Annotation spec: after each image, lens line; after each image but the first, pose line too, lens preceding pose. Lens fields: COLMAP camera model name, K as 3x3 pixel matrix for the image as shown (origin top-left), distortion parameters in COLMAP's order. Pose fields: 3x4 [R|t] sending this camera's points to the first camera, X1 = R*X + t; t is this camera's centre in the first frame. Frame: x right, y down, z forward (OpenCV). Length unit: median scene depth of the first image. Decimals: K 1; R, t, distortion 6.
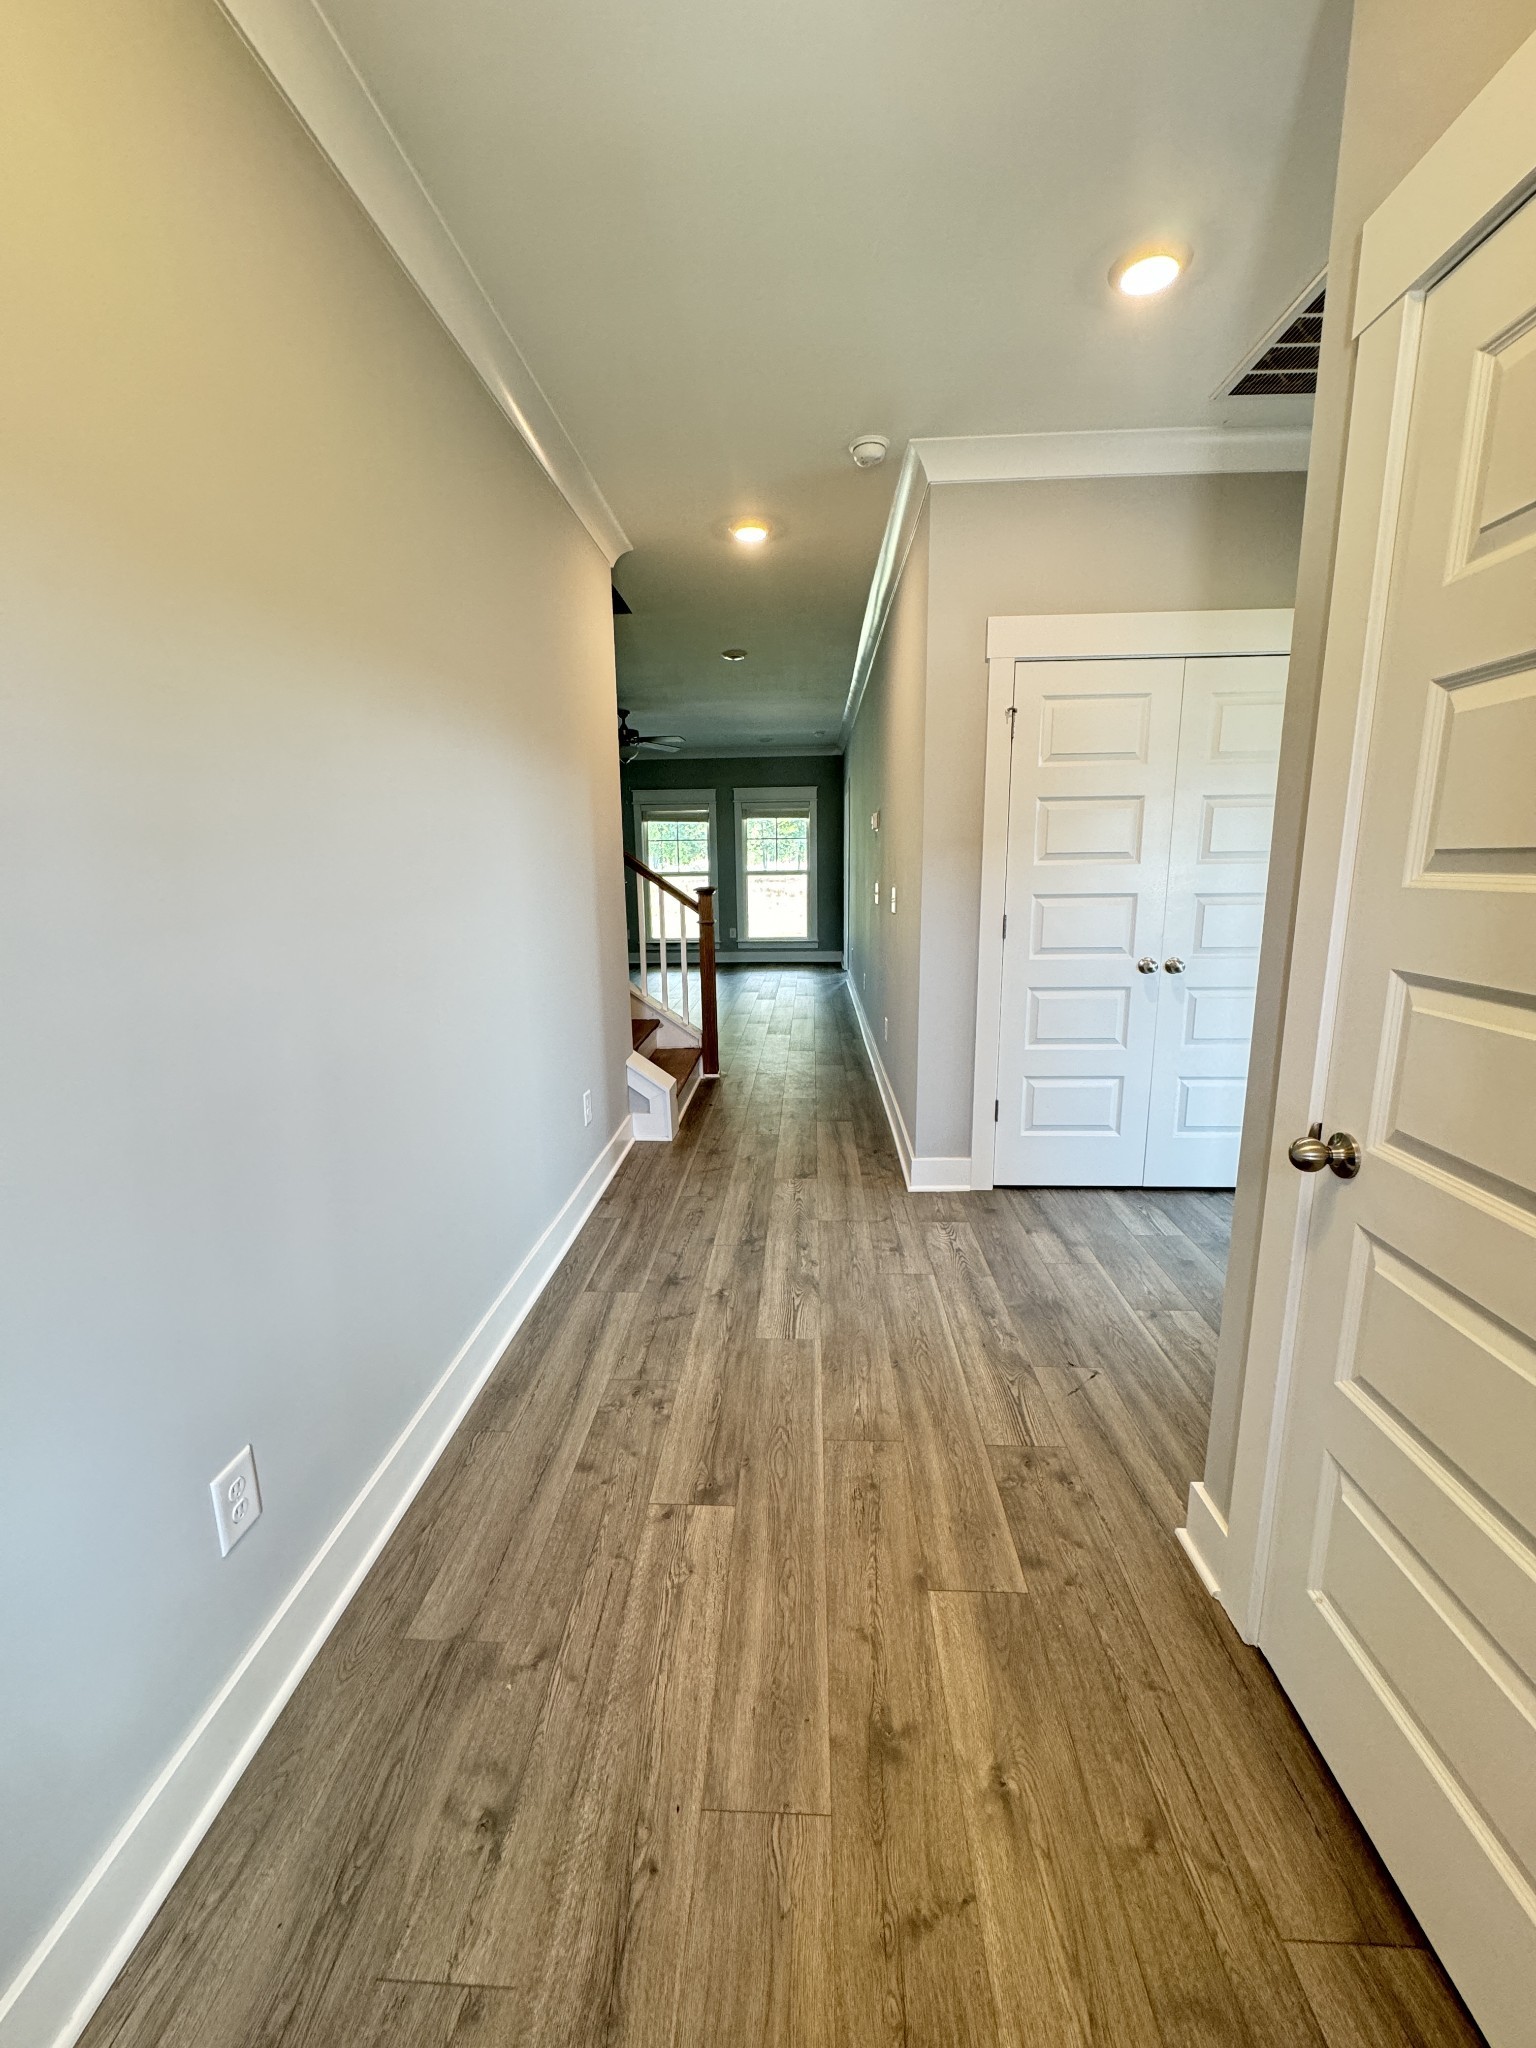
lens RADIAL K [[819.8, 0, 768.0], [0, 819.8, 1024.0], [0, 0, 1]] dist [0.000391, 0.000480]
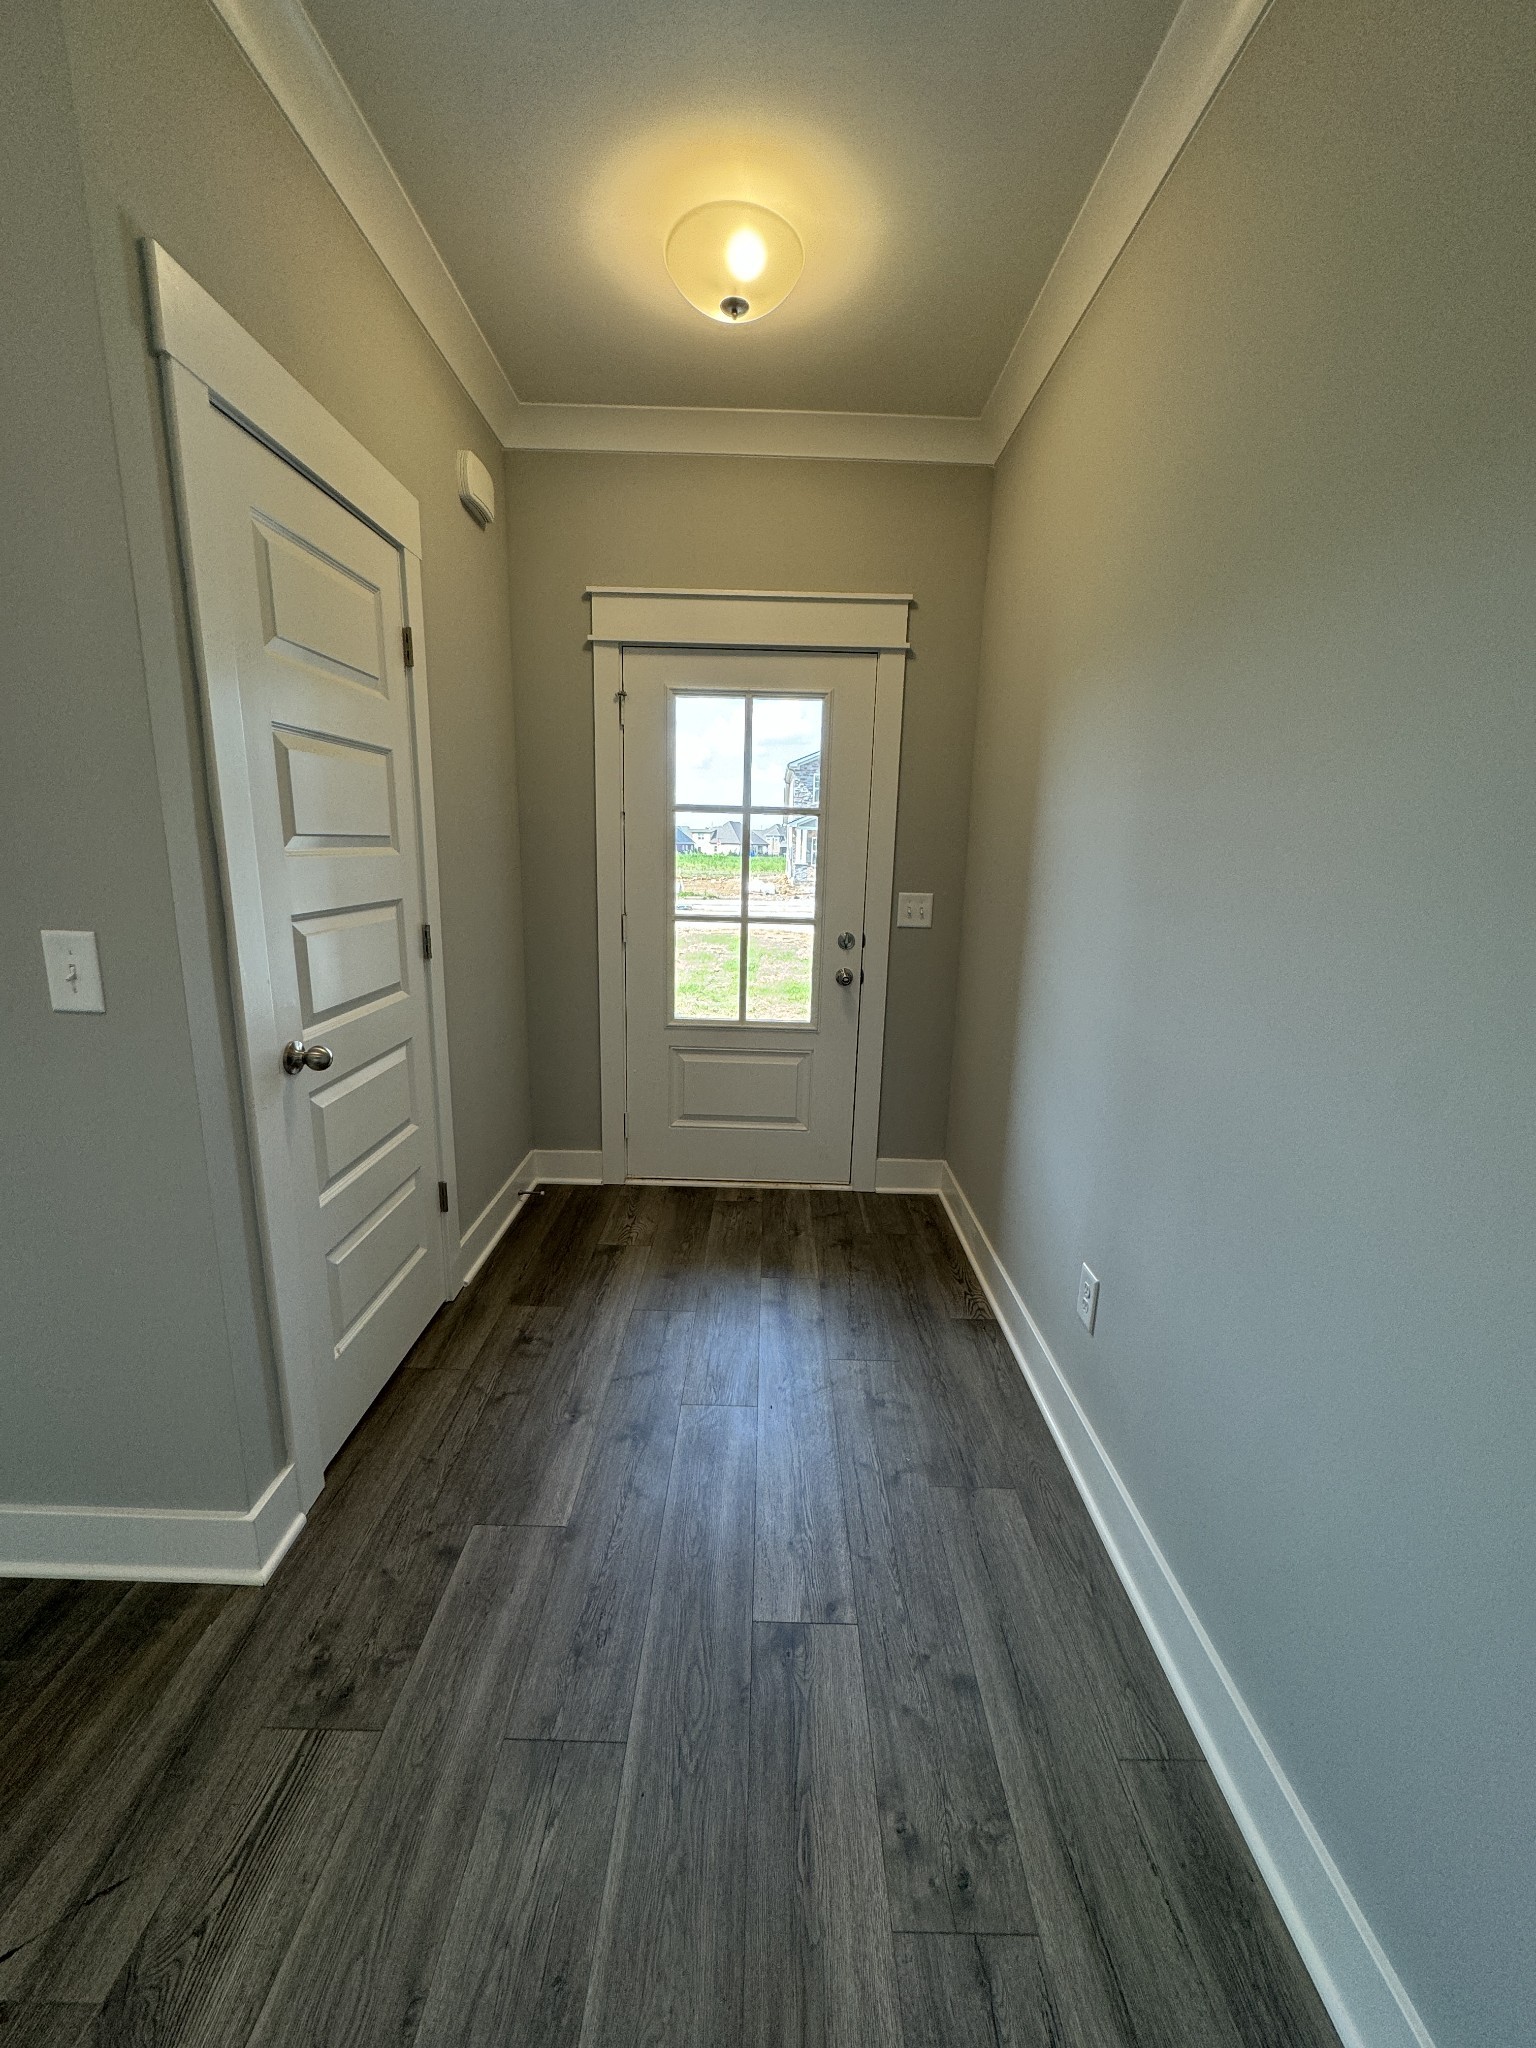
lens RADIAL K [[819.8, 0, 768.0], [0, 819.8, 1024.0], [0, 0, 1]] dist [0.000391, 0.000480]
pose [[-0.998826, -0.002203, -0.048389, -0.013376], [-0.021619, 0.914229, 0.404620, -0.313878], [0.043347, 0.405191, -0.913204, 1.542916]]
